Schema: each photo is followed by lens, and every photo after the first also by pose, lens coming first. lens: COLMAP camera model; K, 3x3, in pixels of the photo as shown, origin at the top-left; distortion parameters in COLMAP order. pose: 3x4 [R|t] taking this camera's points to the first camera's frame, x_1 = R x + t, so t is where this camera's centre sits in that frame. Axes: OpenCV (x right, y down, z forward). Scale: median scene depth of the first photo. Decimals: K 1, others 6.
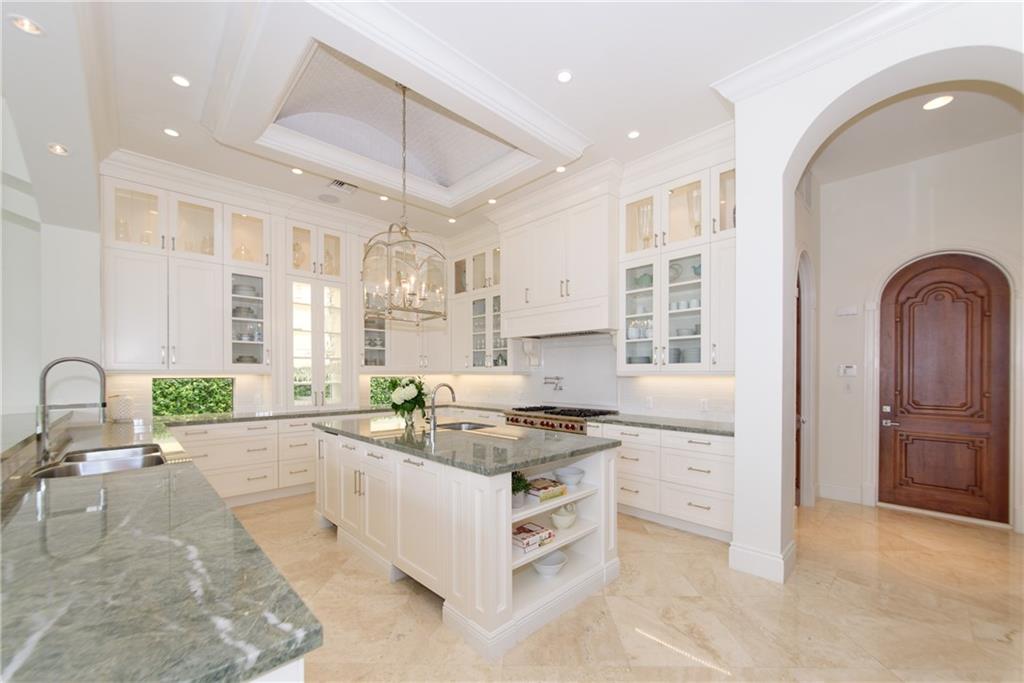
lens RADIAL K [[401.2, 0, 513.5], [0, 401.2, 377.3], [0, 0, 1]] dist [-0.002395, -0.002109]
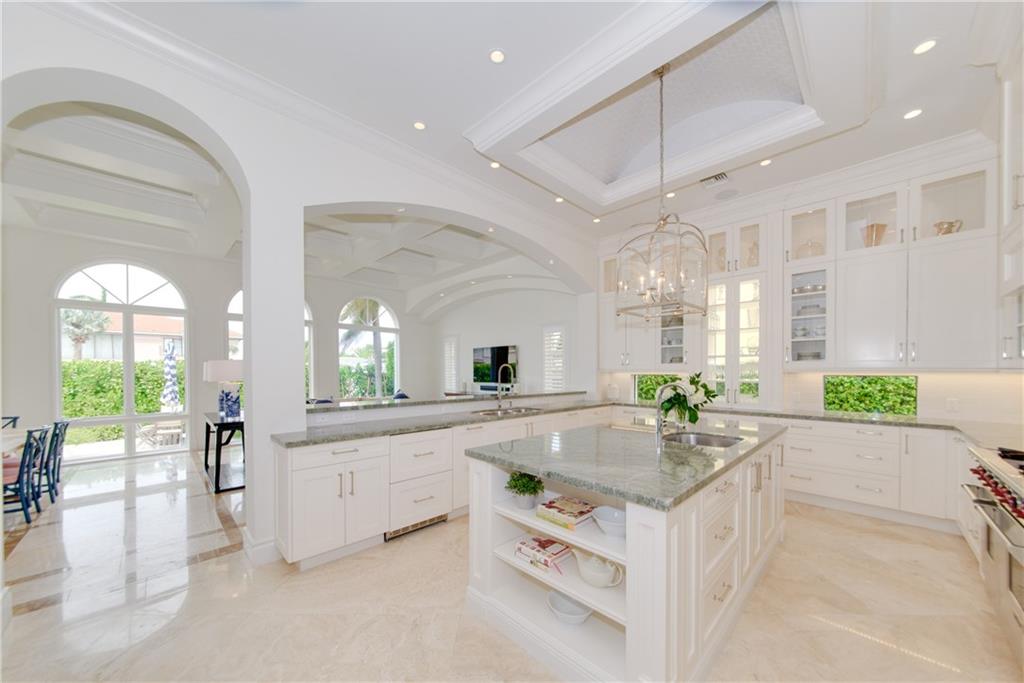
lens RADIAL K [[368.8, 0, 511.6], [0, 368.8, 373.2], [0, 0, 1]] dist [-0.008804, -0.000240]
pose [[0.016404, 0.003180, -0.999860, 0.404435], [-0.005877, 0.999978, 0.003084, -0.003687], [0.999848, 0.005825, 0.016422, 0.427263]]
